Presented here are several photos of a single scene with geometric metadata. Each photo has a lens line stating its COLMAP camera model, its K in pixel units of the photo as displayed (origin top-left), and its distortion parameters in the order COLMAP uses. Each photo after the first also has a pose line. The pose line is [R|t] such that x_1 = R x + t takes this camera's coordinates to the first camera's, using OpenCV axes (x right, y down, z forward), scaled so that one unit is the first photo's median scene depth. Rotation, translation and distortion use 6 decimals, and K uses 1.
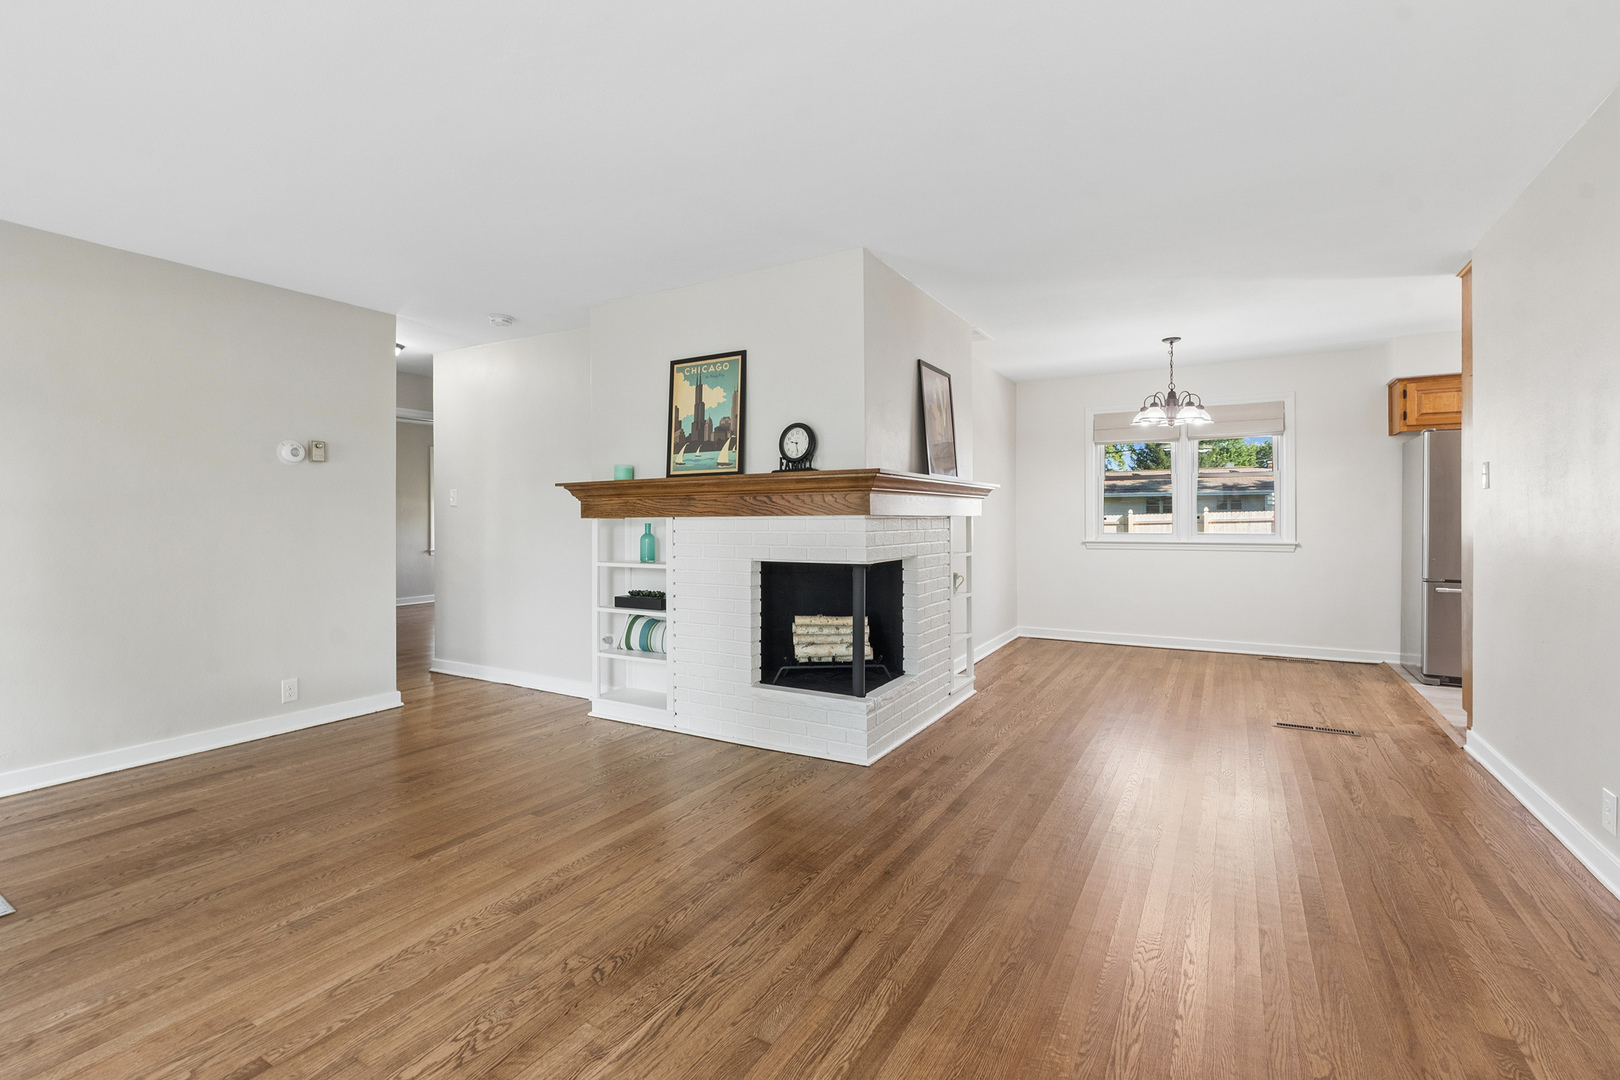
lens RADIAL K [[726.4, 0, 814.8], [0, 726.4, 528.5], [0, 0, 1]] dist [-0.002564, -0.000390]
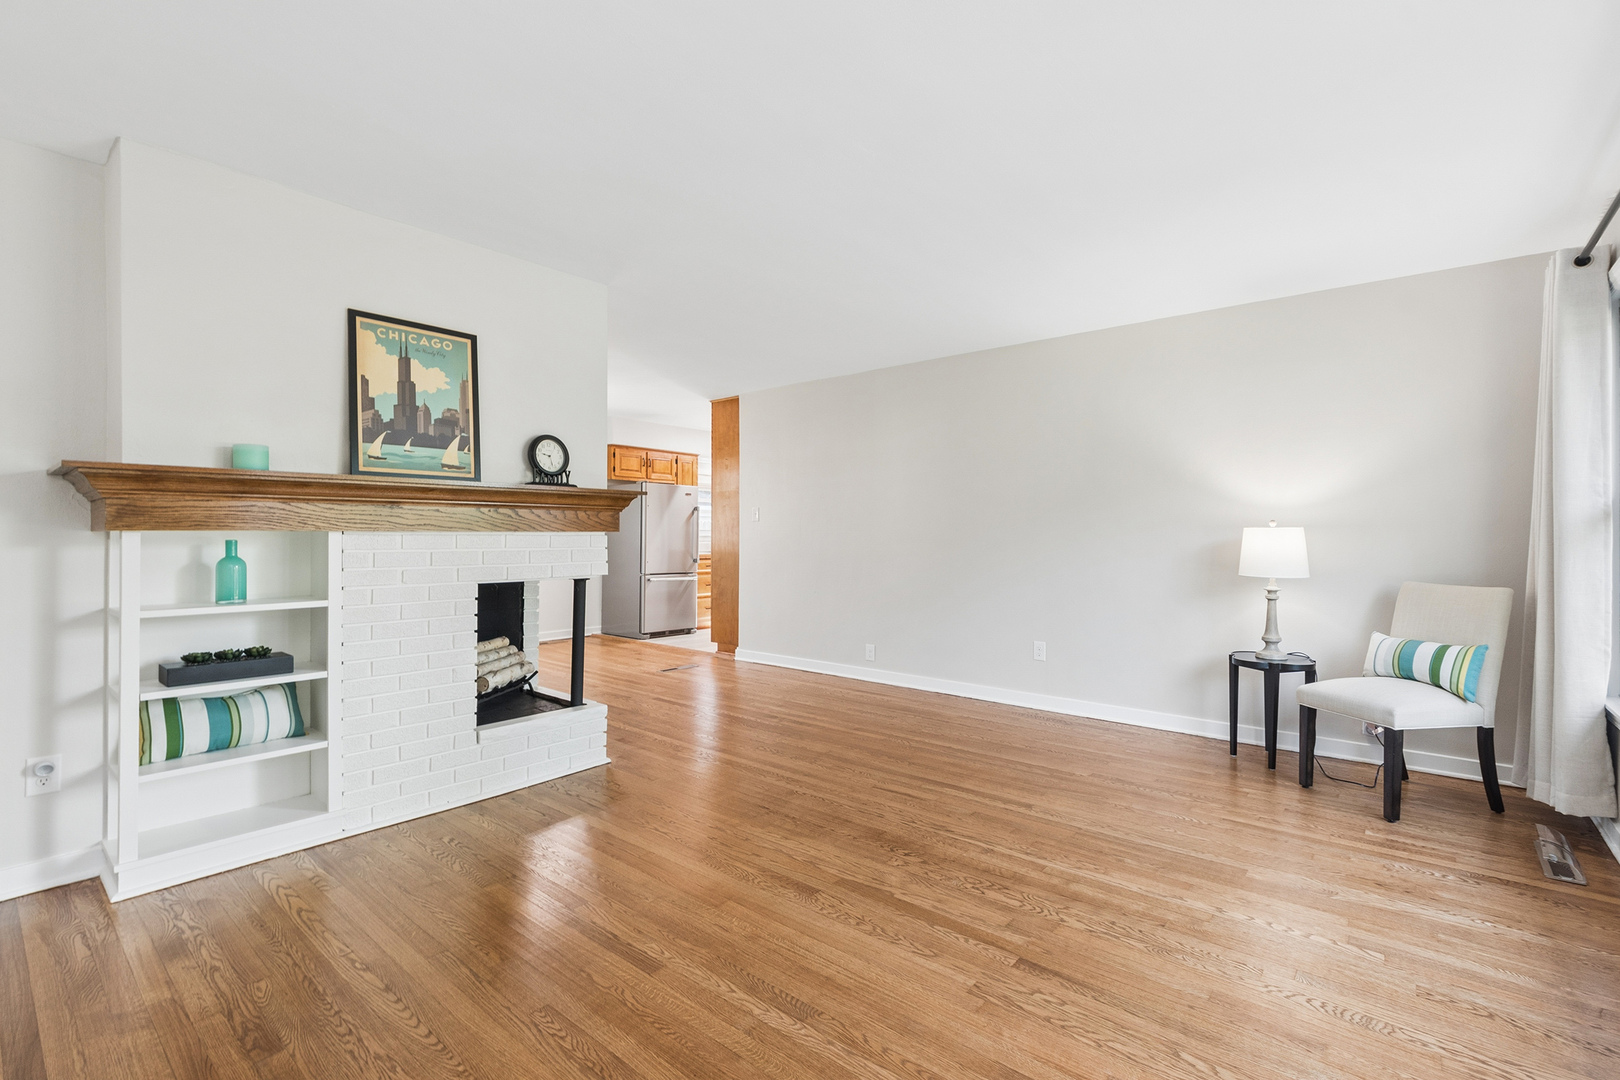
lens RADIAL K [[722.0, 0, 806.7], [0, 722.0, 542.8], [0, 0, 1]] dist [0.000073, -0.000252]
pose [[0.174042, -0.005359, 0.984724, -0.861885], [0.010045, 0.999943, 0.003667, -0.002287], [-0.984687, 0.009253, 0.174086, 0.474090]]
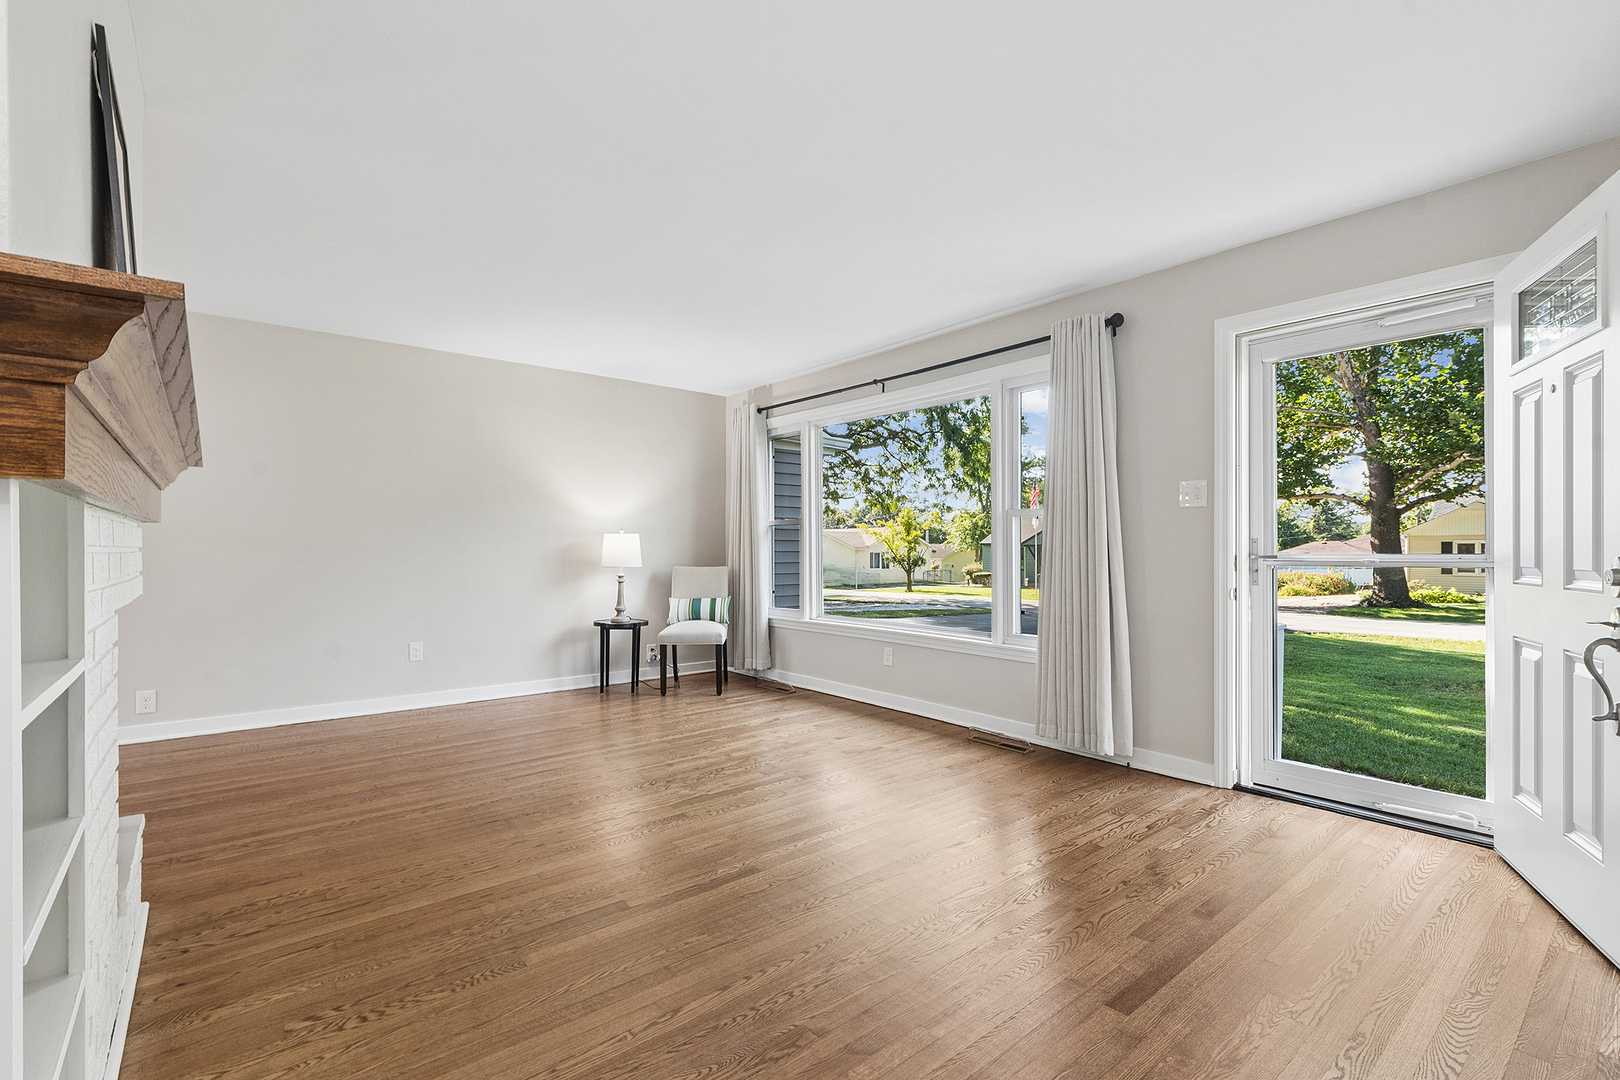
lens RADIAL K [[722.0, 0, 806.7], [0, 722.0, 542.8], [0, 0, 1]] dist [0.000073, -0.000252]
pose [[-0.936119, 0.008440, 0.351583, -0.650390], [0.010387, 0.999939, 0.003651, 0.003692], [-0.351531, 0.007070, -0.936149, 1.276935]]
